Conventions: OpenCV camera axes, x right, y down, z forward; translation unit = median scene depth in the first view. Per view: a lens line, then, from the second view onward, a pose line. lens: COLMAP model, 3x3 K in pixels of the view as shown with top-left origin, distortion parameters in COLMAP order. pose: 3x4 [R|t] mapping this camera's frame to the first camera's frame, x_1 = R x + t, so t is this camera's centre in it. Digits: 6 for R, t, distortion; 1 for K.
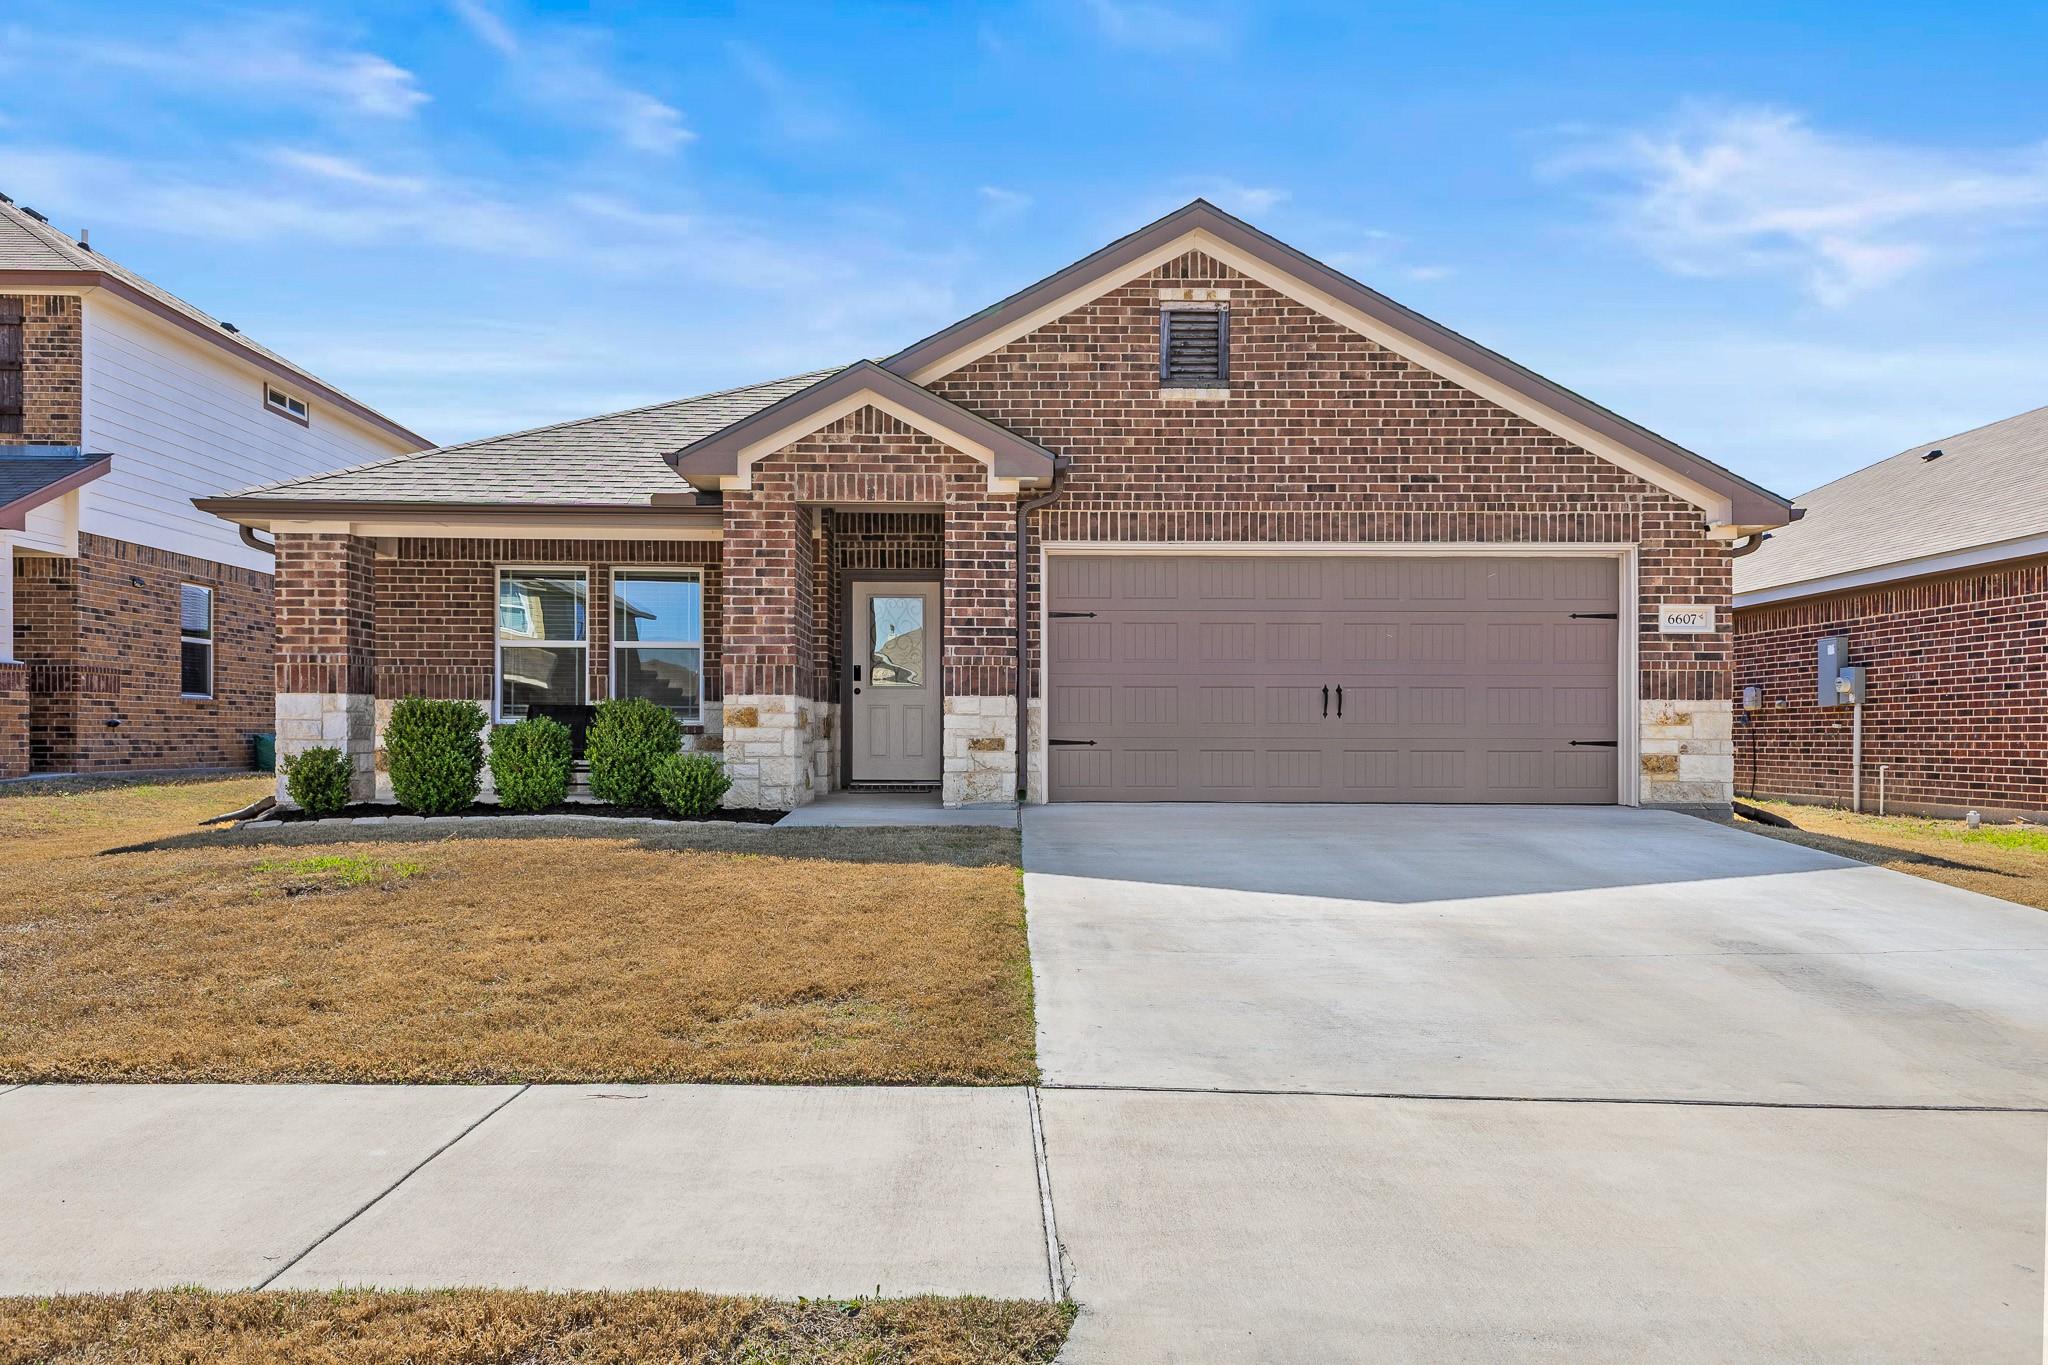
lens RADIAL K [[1501.5, 0, 1017.6], [0, 1501.5, 763.4], [0, 0, 1]] dist [0.027280, -0.004842]
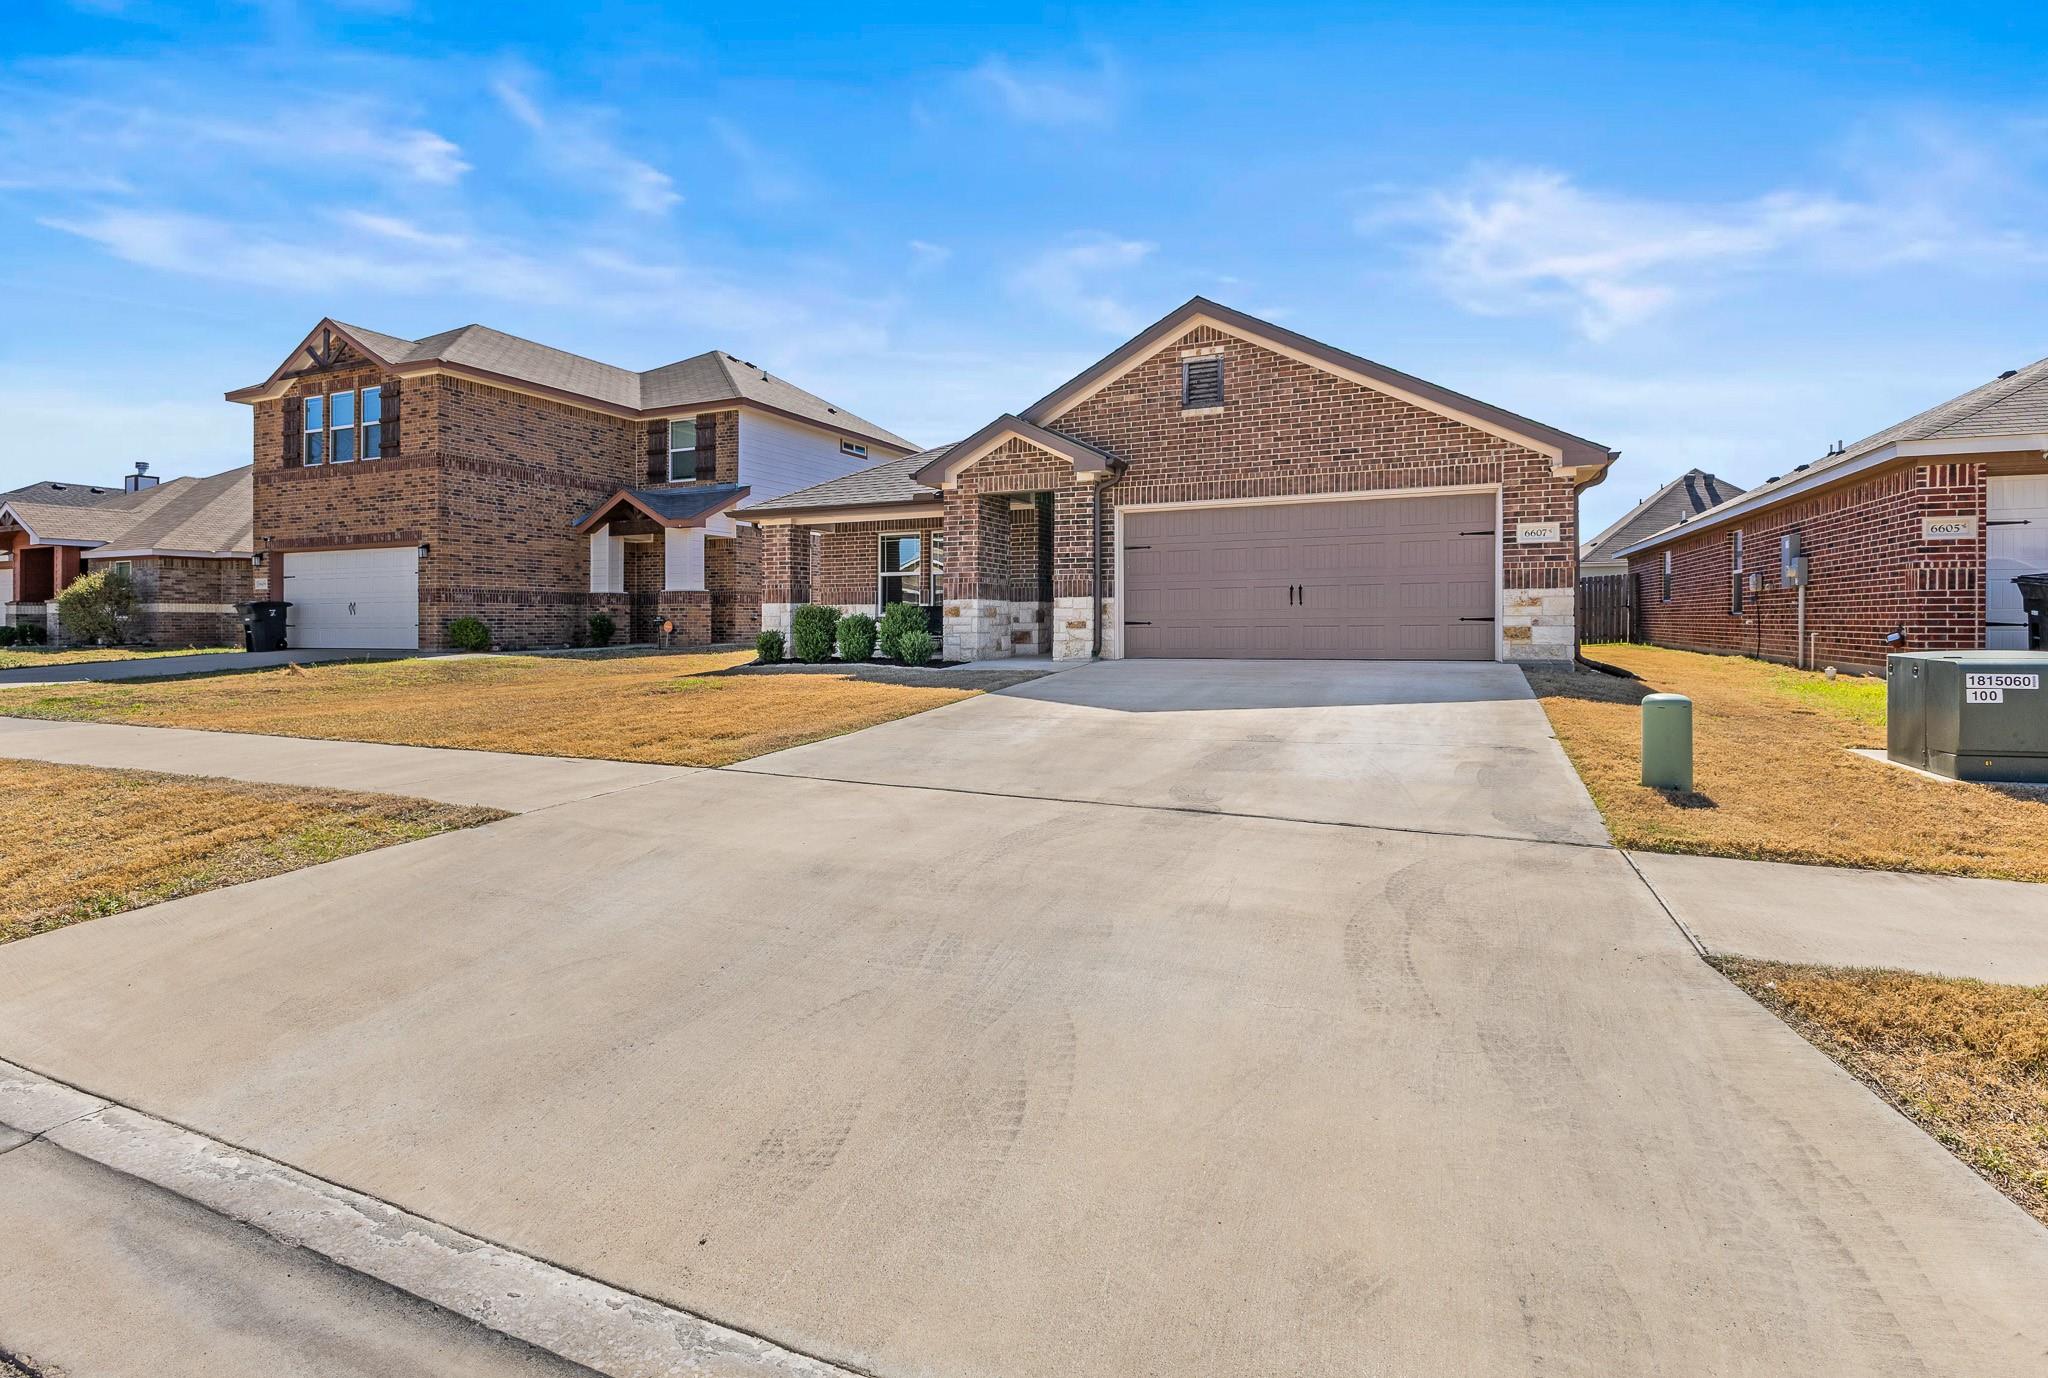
lens RADIAL K [[990.9, 0, 1017.2], [0, 990.9, 632.9], [0, 0, 1]] dist [-0.000231, 0.000080]
pose [[0.909732, -0.008268, -0.415113, 0.382220], [0.006448, 0.999962, -0.005787, 0.002942], [0.415145, 0.002588, 0.909752, -0.075221]]
